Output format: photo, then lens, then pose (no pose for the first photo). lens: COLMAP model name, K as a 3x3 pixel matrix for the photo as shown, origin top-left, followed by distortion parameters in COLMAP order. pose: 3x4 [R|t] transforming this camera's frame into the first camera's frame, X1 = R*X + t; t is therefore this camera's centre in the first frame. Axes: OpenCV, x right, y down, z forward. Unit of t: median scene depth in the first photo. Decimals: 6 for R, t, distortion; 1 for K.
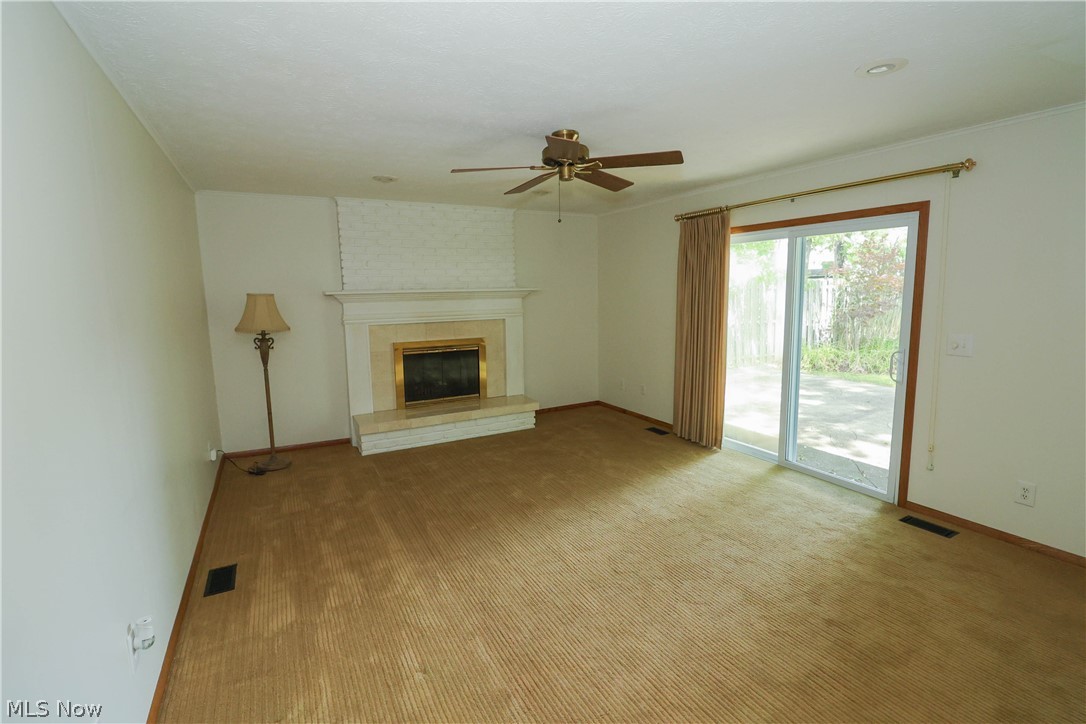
lens RADIAL K [[501.2, 0, 545.7], [0, 501.2, 357.8], [0, 0, 1]] dist [-0.001426, -0.010319]
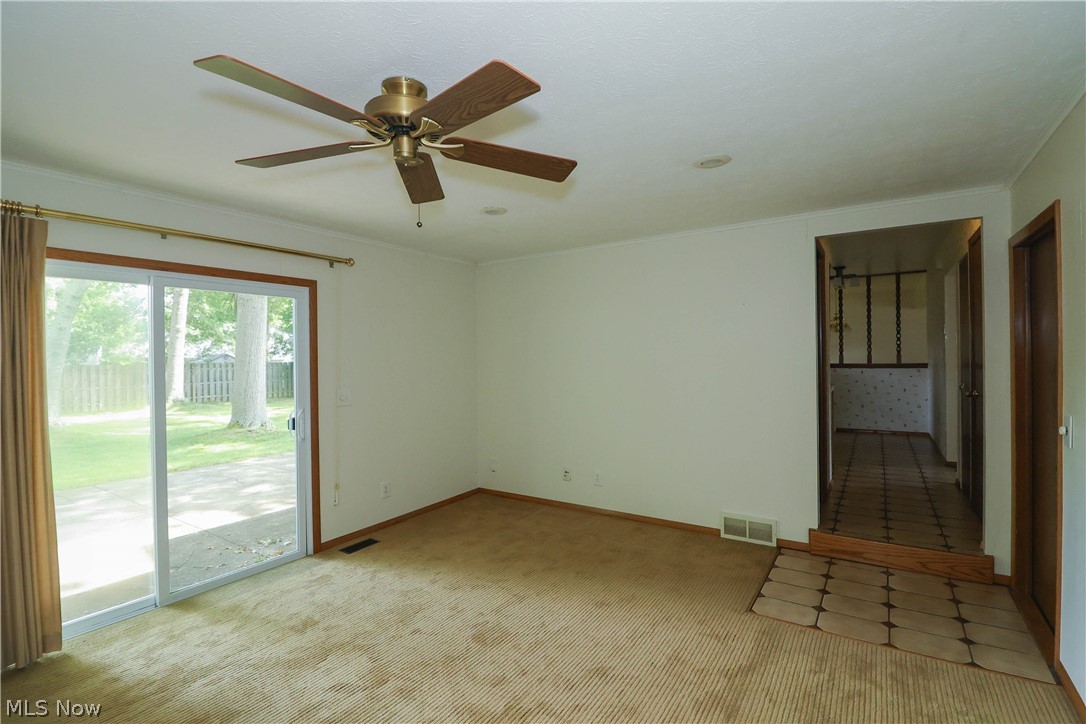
lens RADIAL K [[501.2, 0, 545.7], [0, 501.2, 357.8], [0, 0, 1]] dist [-0.001426, -0.010319]
pose [[-0.470204, 0.019532, 0.882342, -0.749139], [0.145302, 0.987826, 0.055565, -0.164542], [-0.870514, 0.154333, -0.467318, 1.530878]]
